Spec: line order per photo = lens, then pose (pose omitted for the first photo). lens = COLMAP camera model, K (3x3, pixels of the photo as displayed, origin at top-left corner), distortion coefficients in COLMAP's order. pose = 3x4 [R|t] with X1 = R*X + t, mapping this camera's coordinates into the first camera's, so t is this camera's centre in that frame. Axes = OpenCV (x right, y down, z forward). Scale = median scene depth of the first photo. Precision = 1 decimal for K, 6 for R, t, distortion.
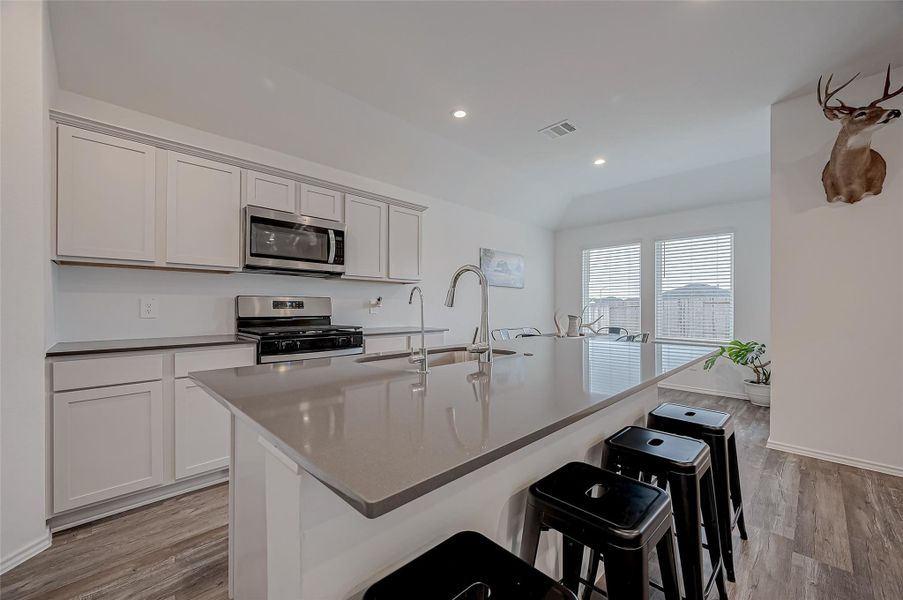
lens RADIAL K [[355.5, 0, 448.1], [0, 355.5, 304.8], [0, 0, 1]] dist [0.000501, 0.000131]
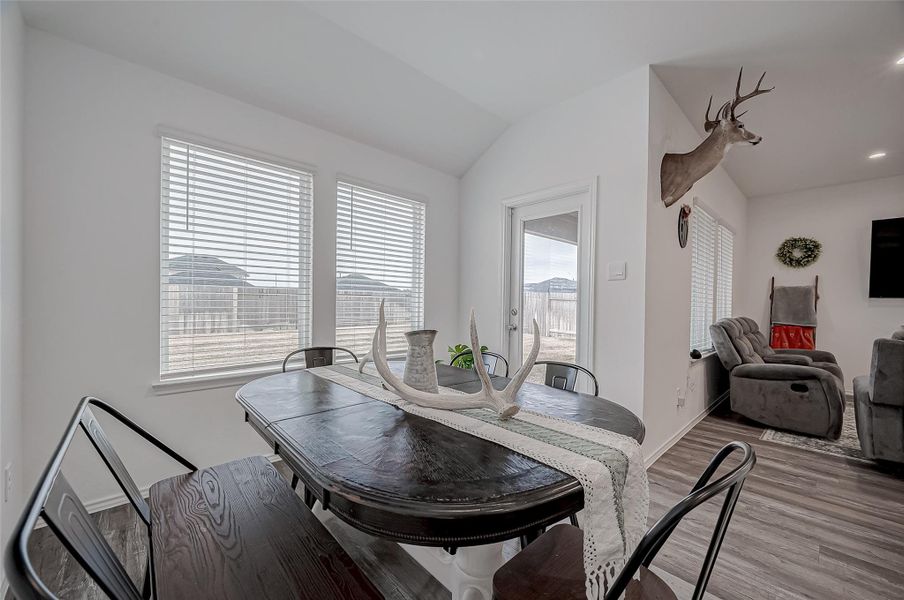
lens RADIAL K [[360.9, 0, 456.8], [0, 360.9, 305.2], [0, 0, 1]] dist [0.000829, 0.000040]
pose [[-0.004733, -0.011950, 0.999917, 0.048105], [-0.017266, 0.999781, 0.011867, 0.003512], [-0.999840, -0.017208, -0.004938, 1.410185]]
